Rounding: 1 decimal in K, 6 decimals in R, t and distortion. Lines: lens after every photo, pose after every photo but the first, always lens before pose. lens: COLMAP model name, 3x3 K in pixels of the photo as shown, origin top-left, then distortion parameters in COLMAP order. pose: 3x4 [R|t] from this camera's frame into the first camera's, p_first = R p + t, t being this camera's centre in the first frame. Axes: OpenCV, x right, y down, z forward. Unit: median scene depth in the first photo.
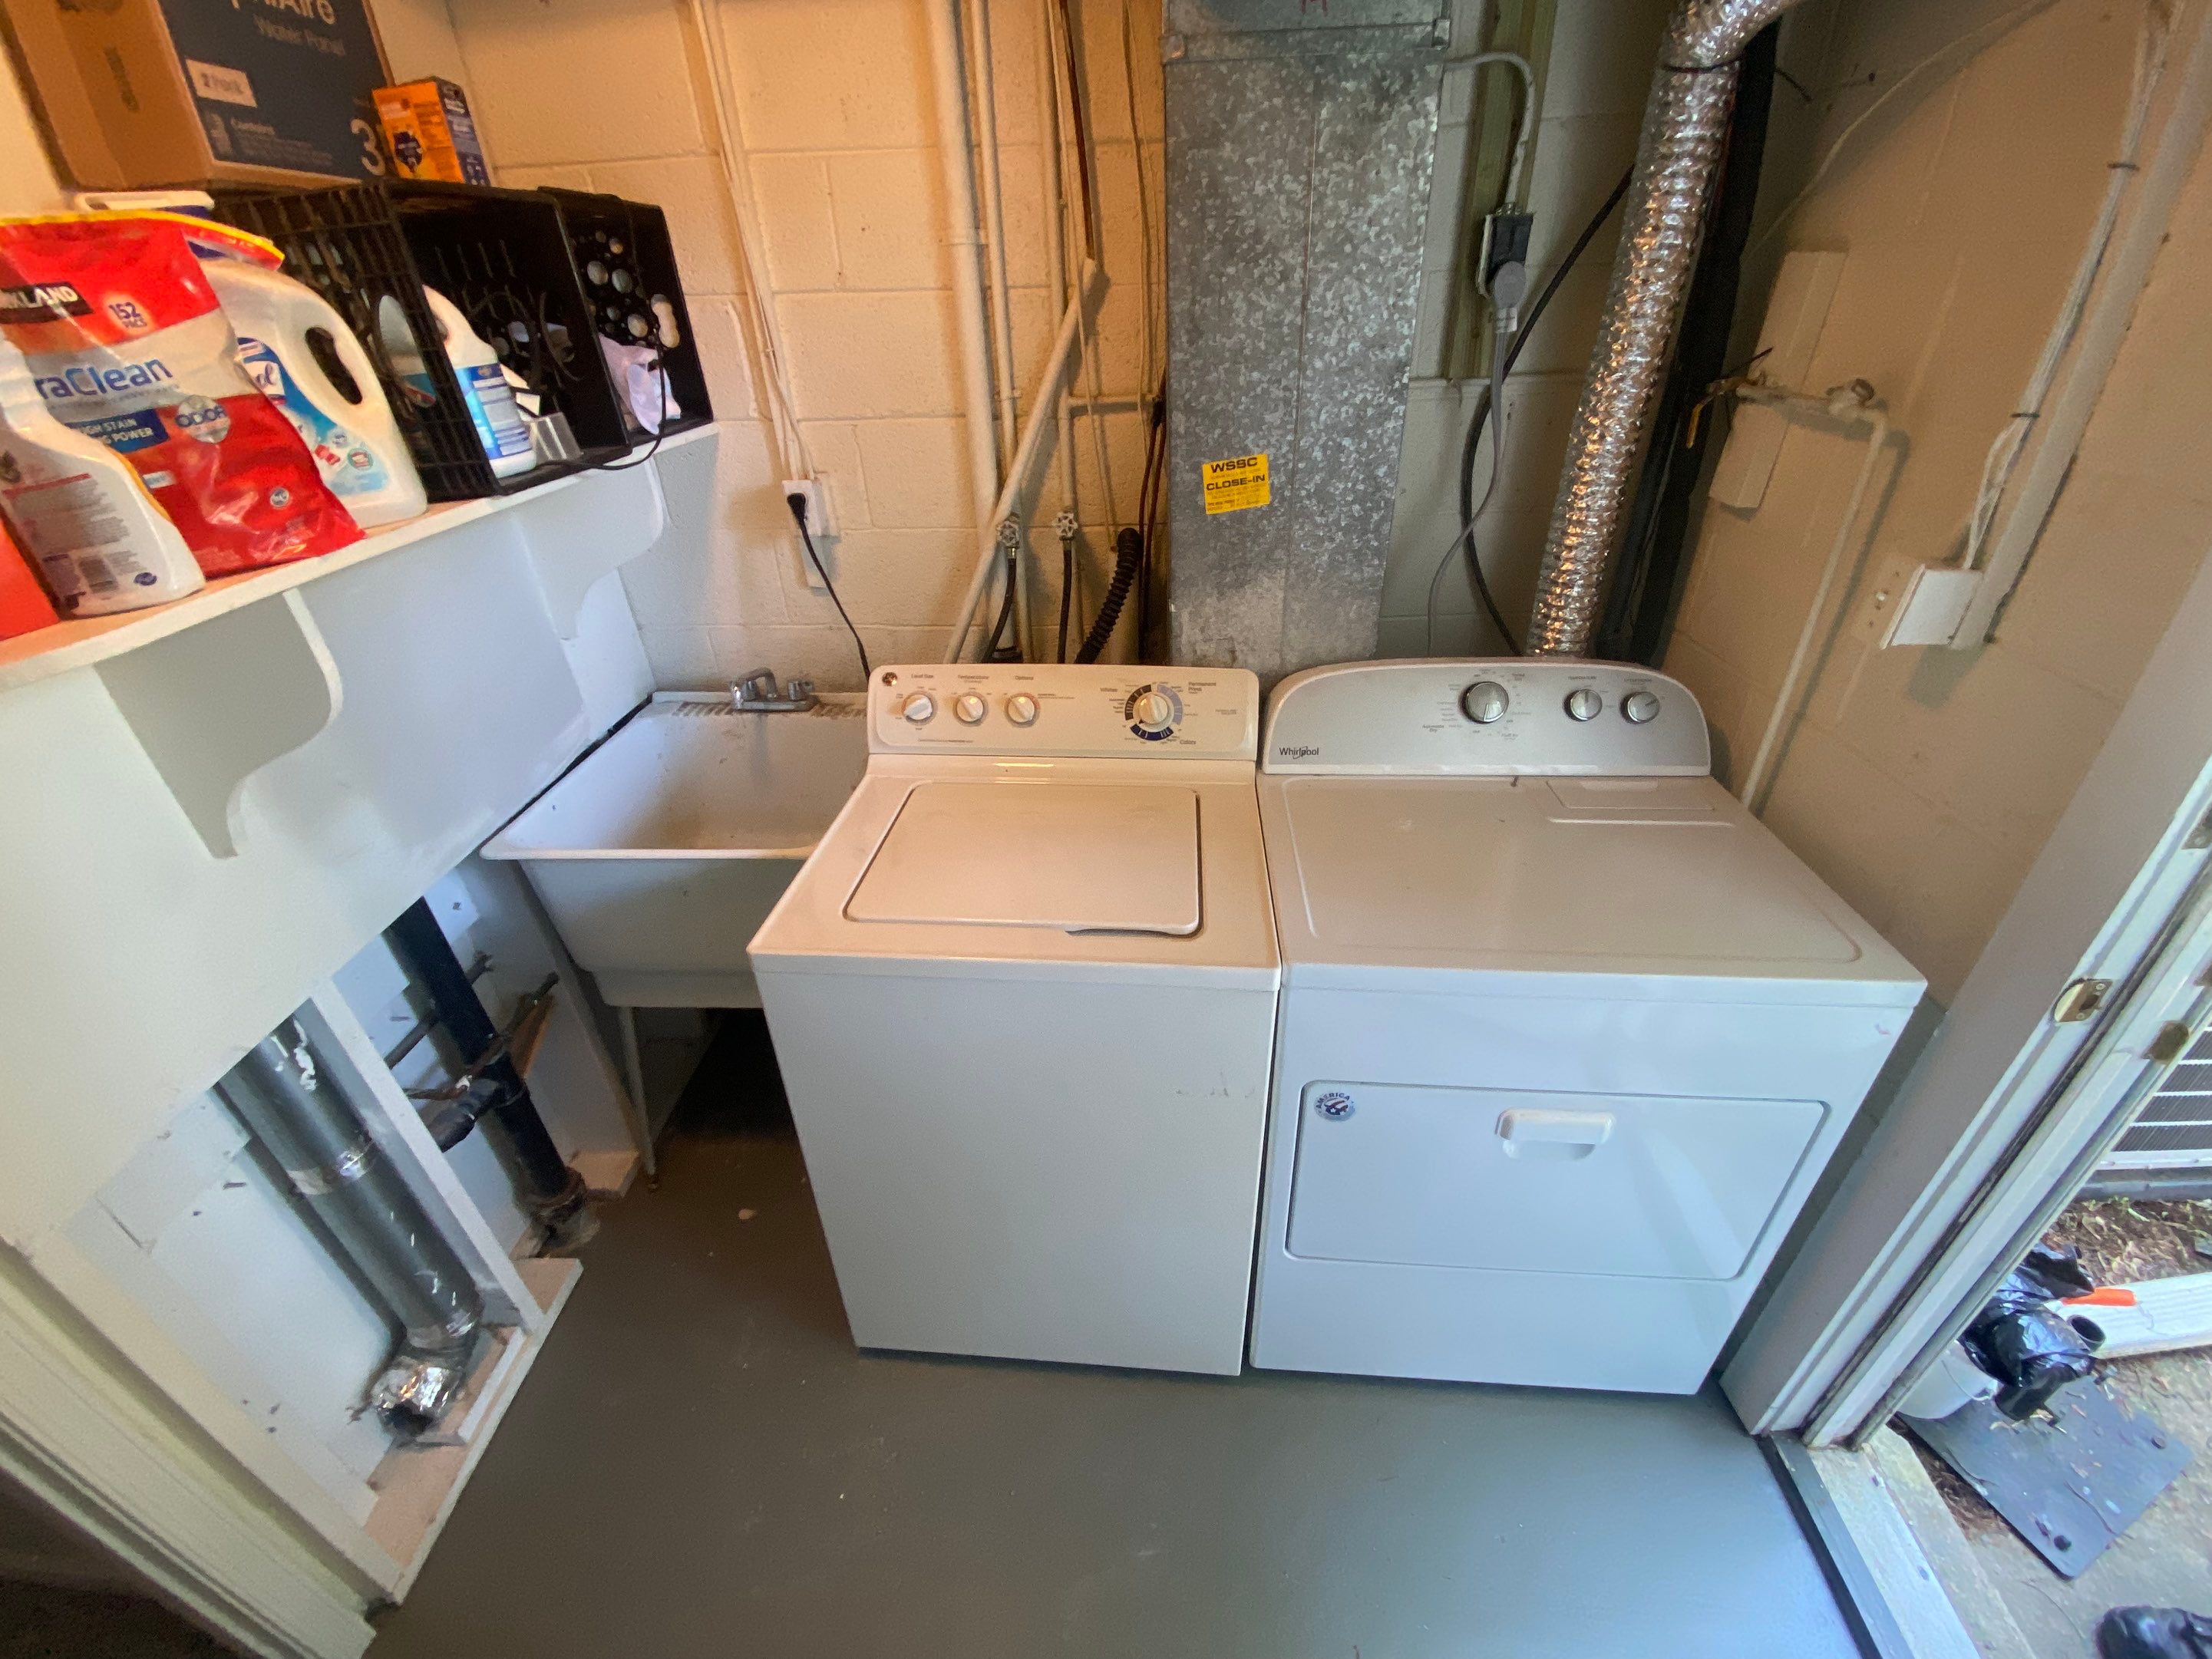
lens RADIAL K [[898.7, 0, 1097.4], [0, 898.7, 826.0], [0, 0, 1]] dist [0.015370, -0.018155]
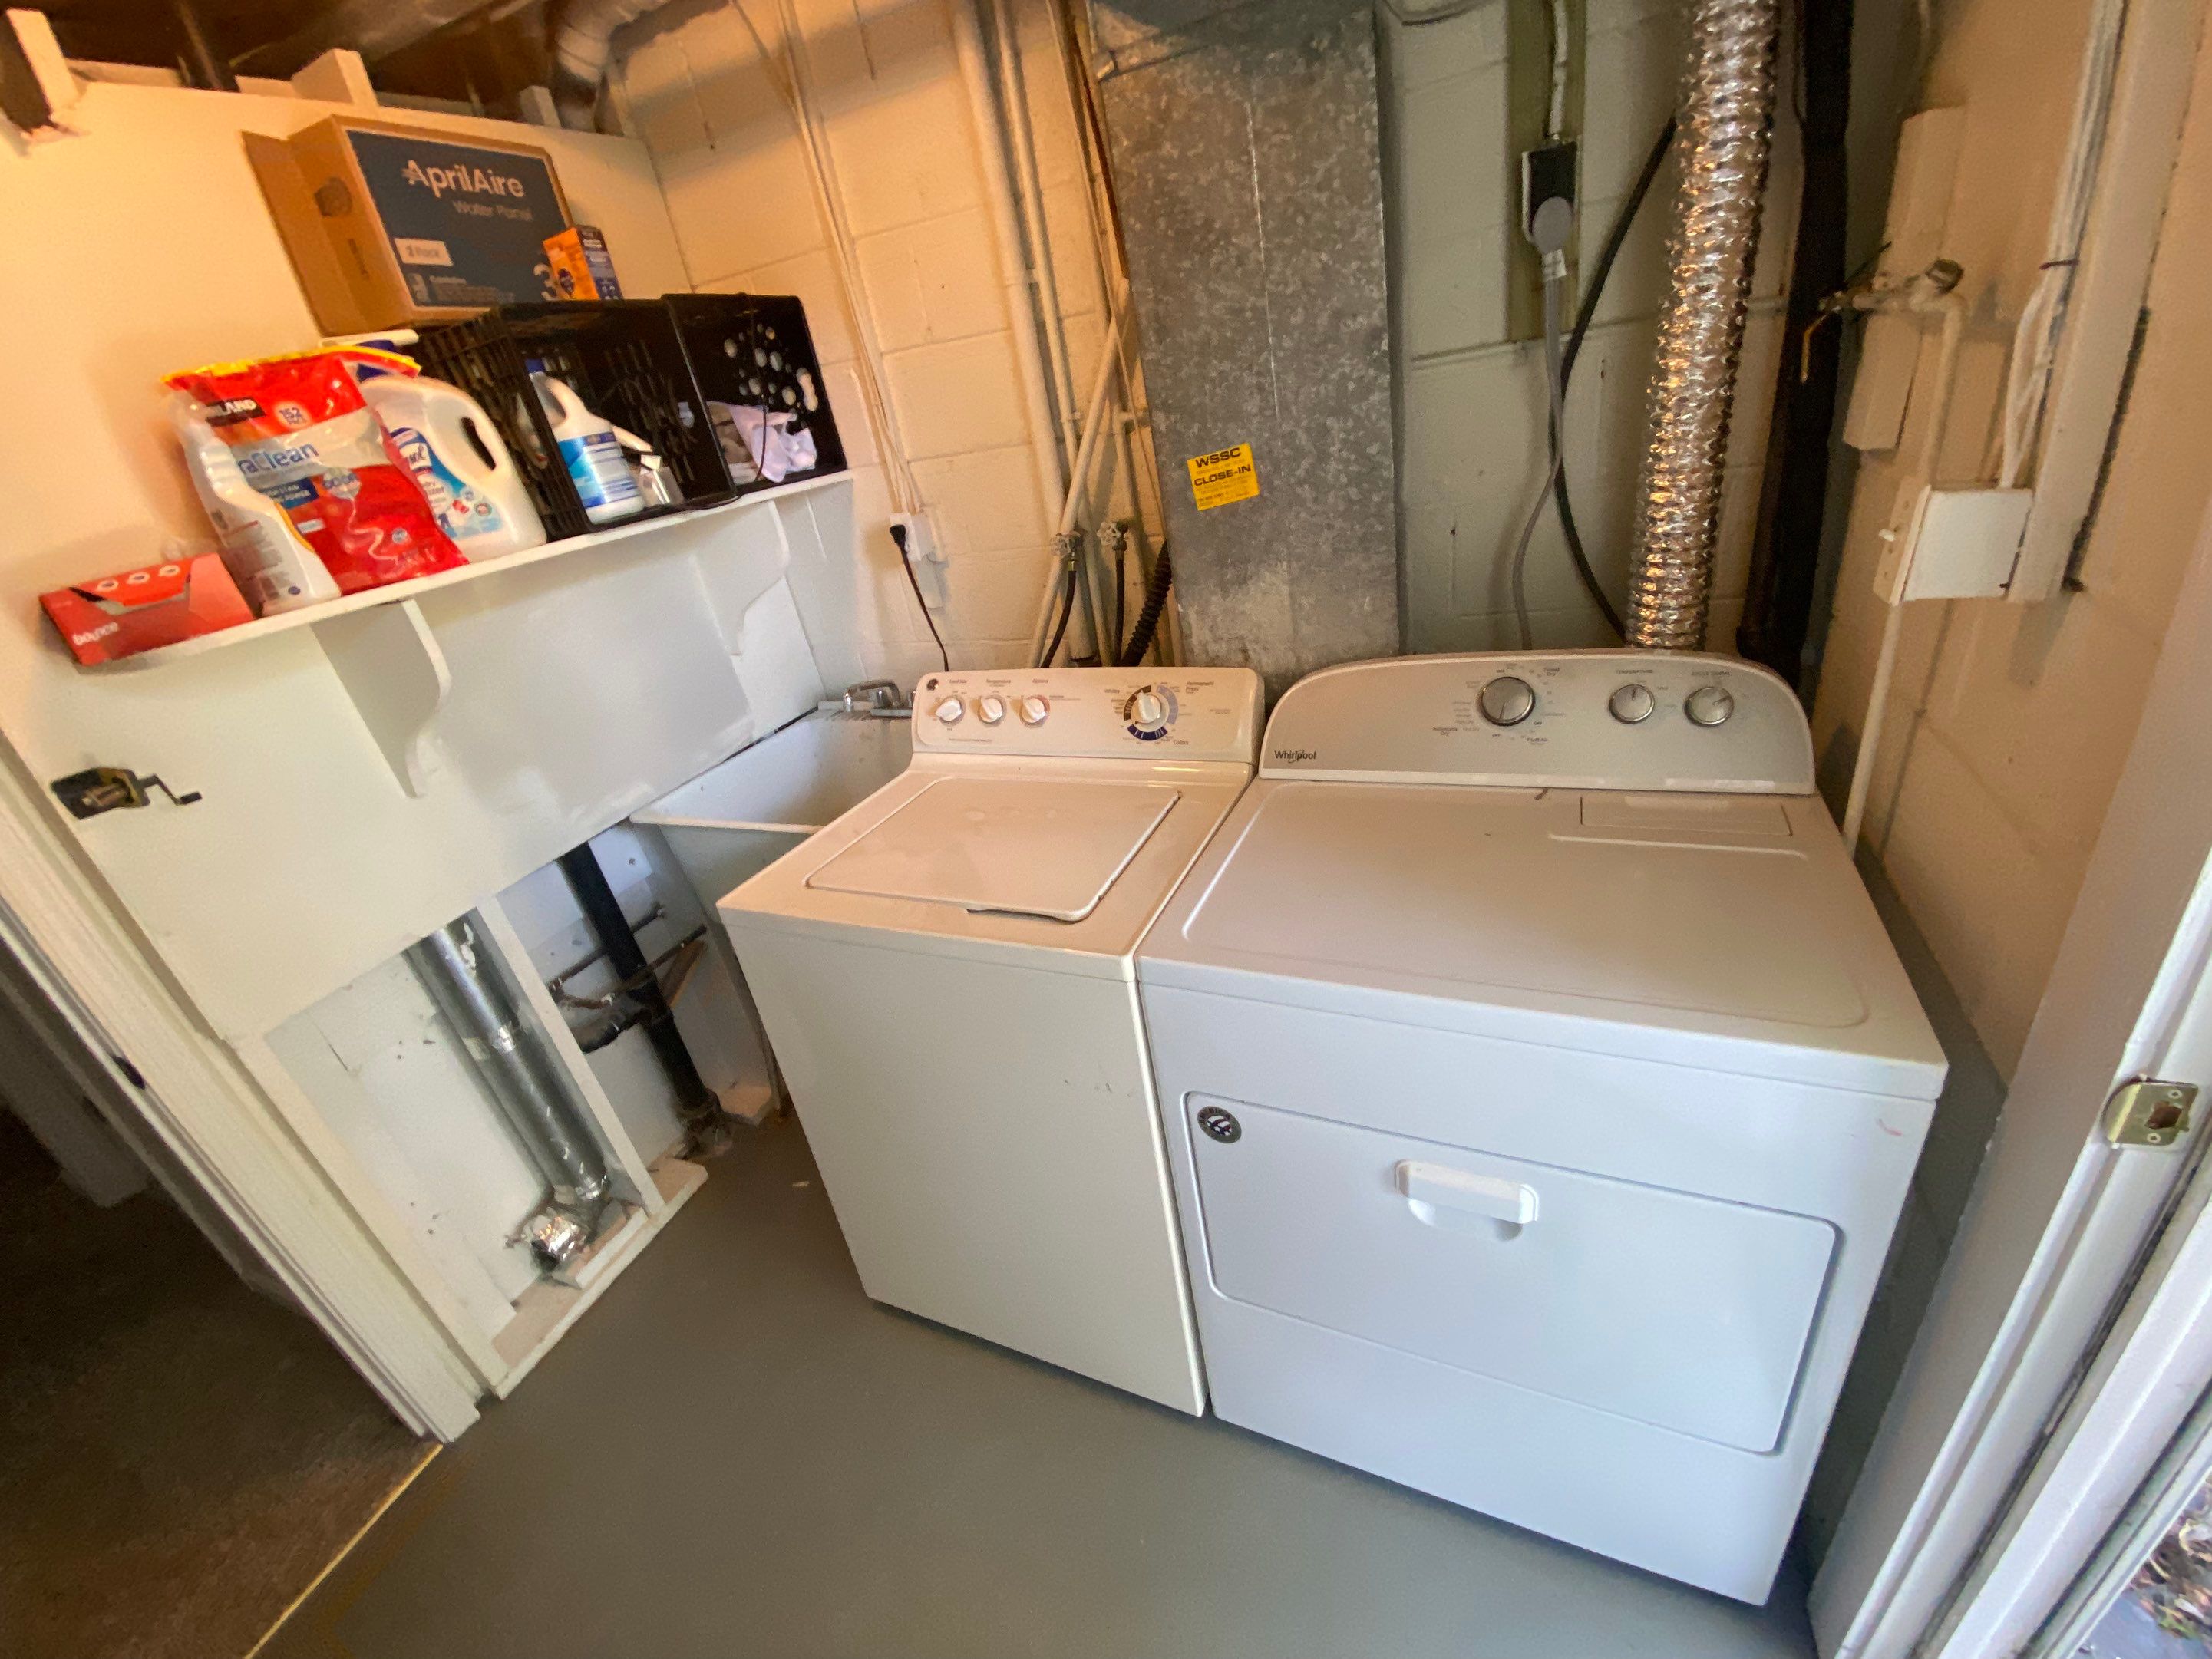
lens RADIAL K [[898.7, 0, 1097.4], [0, 898.7, 826.0], [0, 0, 1]] dist [0.015370, -0.018155]
pose [[0.927893, 0.051954, -0.369210, 0.426924], [-0.069016, 0.997065, -0.033148, 0.041246], [0.366404, 0.056239, 0.928755, 0.066323]]
